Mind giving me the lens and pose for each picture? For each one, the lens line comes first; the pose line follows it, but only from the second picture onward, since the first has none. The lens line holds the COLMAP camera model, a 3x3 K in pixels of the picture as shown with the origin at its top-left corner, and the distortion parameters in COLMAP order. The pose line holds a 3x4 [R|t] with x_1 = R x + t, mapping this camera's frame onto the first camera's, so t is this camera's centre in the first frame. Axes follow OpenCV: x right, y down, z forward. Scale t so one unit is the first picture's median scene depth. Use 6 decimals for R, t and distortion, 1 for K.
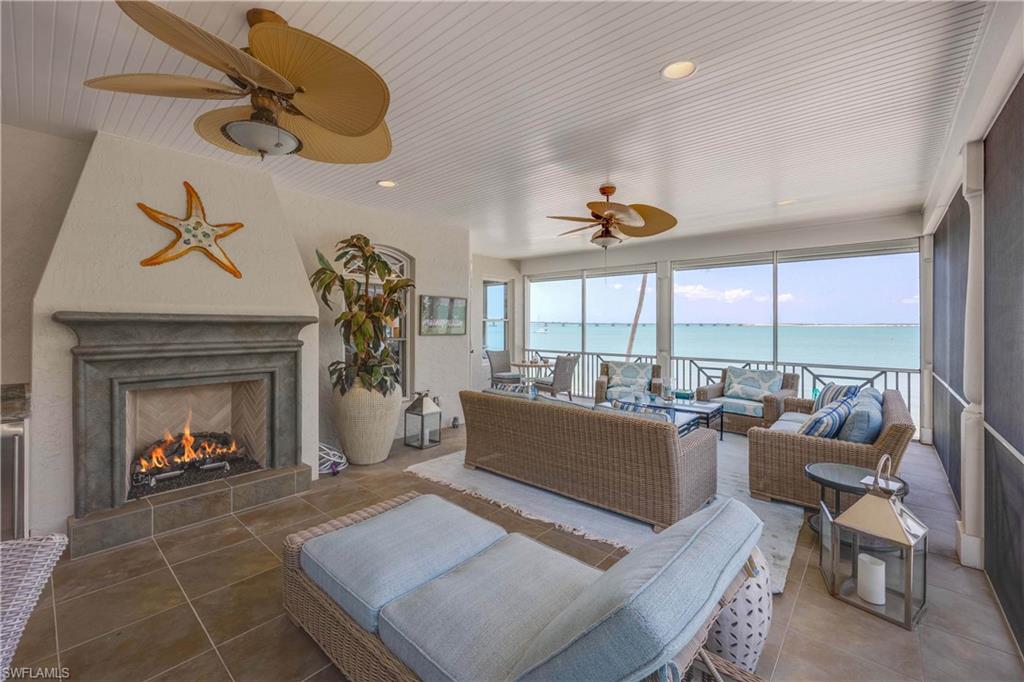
lens RADIAL K [[417.8, 0, 525.7], [0, 417.8, 322.6], [0, 0, 1]] dist [-0.000293, -0.000215]
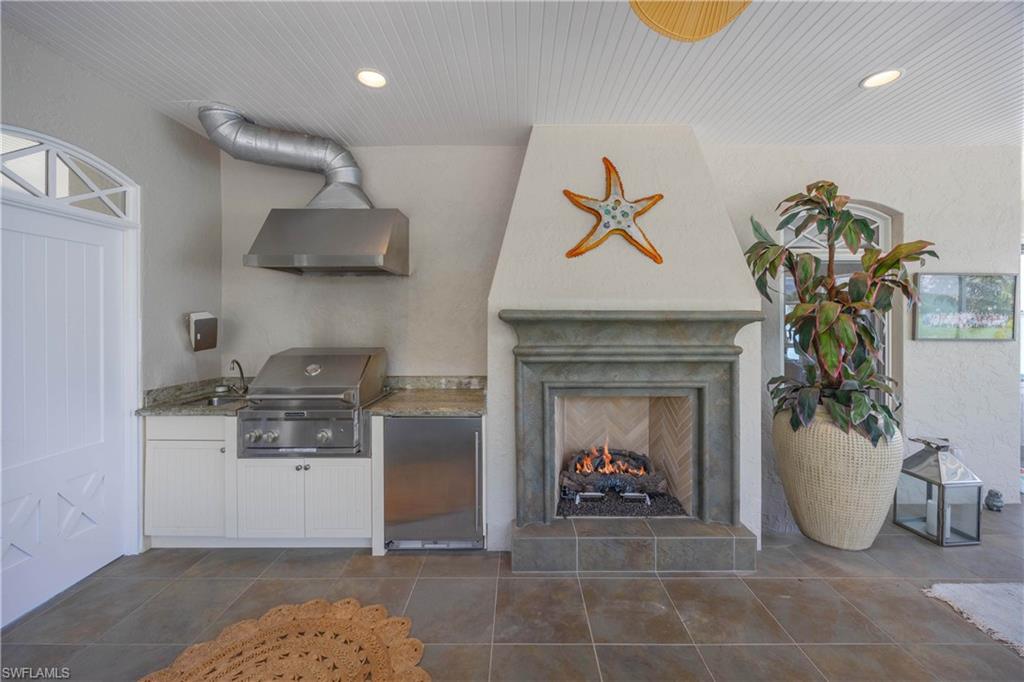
lens RADIAL K [[394.2, 0, 521.8], [0, 394.2, 320.2], [0, 0, 1]] dist [-0.000811, -0.000102]
pose [[0.644749, -0.002980, -0.764389, -0.300284], [0.004767, 0.999989, 0.000123, -0.002377], [0.764379, -0.003723, 0.644756, 0.339977]]
